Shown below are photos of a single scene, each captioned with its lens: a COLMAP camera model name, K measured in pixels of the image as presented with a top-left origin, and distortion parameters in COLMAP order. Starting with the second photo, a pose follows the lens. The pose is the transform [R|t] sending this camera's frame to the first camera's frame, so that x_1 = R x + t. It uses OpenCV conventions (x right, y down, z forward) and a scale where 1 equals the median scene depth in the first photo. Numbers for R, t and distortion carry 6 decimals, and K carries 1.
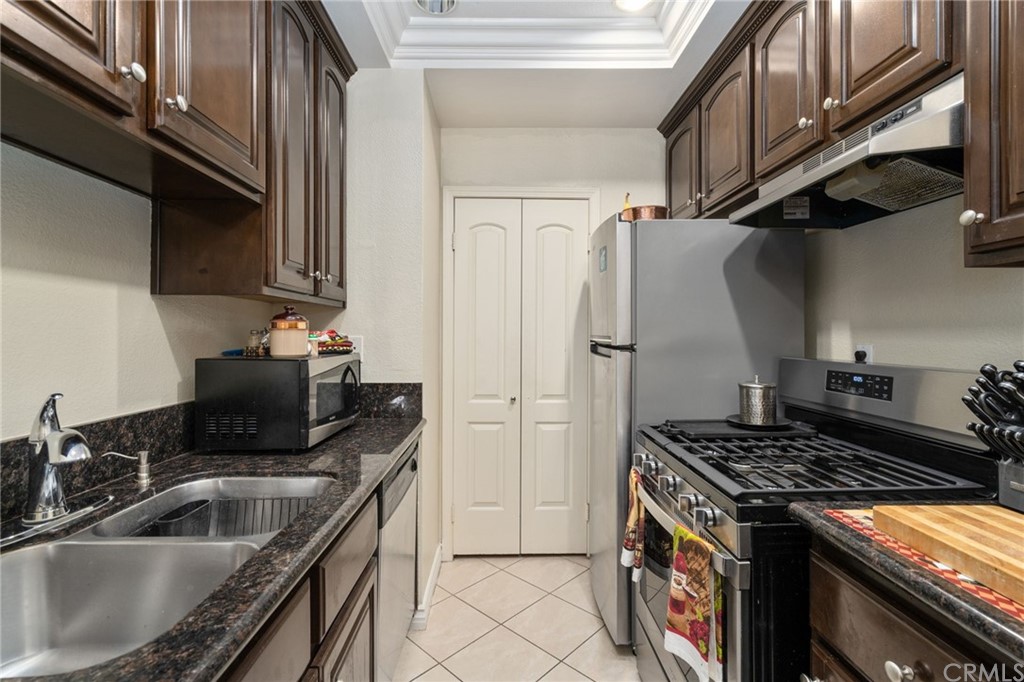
lens RADIAL K [[466.2, 0, 516.0], [0, 466.2, 339.8], [0, 0, 1]] dist [-0.016532, 0.002475]
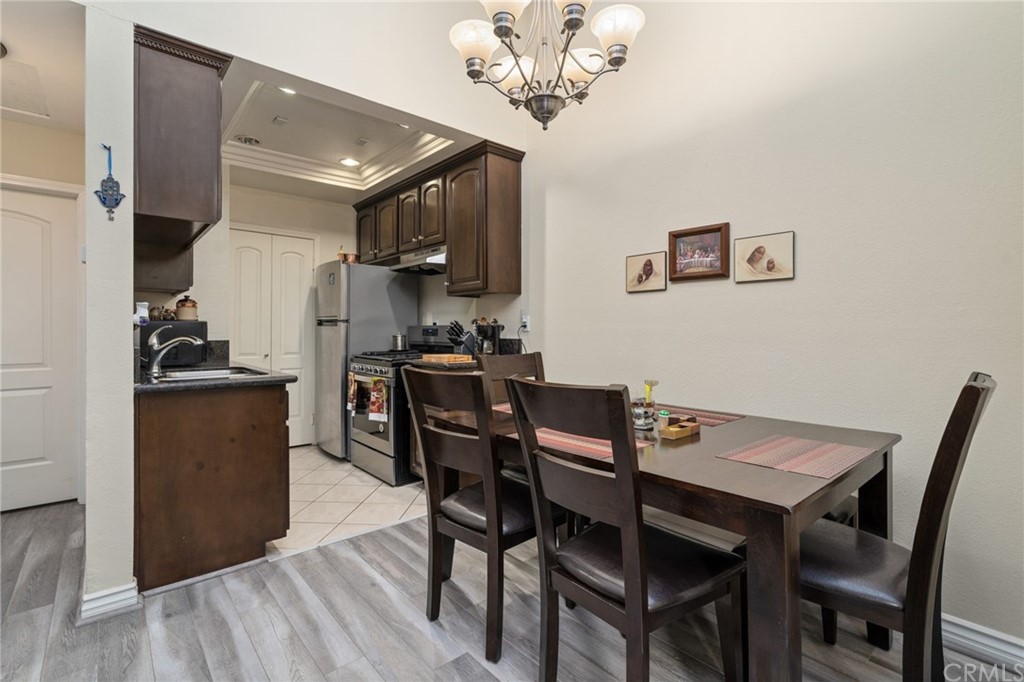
lens RADIAL K [[466.2, 0, 514.4], [0, 466.2, 335.7], [0, 0, 1]] dist [-0.016532, 0.002475]
pose [[0.770003, -0.004106, 0.638027, -0.605817], [0.004201, 0.999990, 0.001366, 0.095392], [-0.638026, 0.001628, 0.770013, -1.329092]]
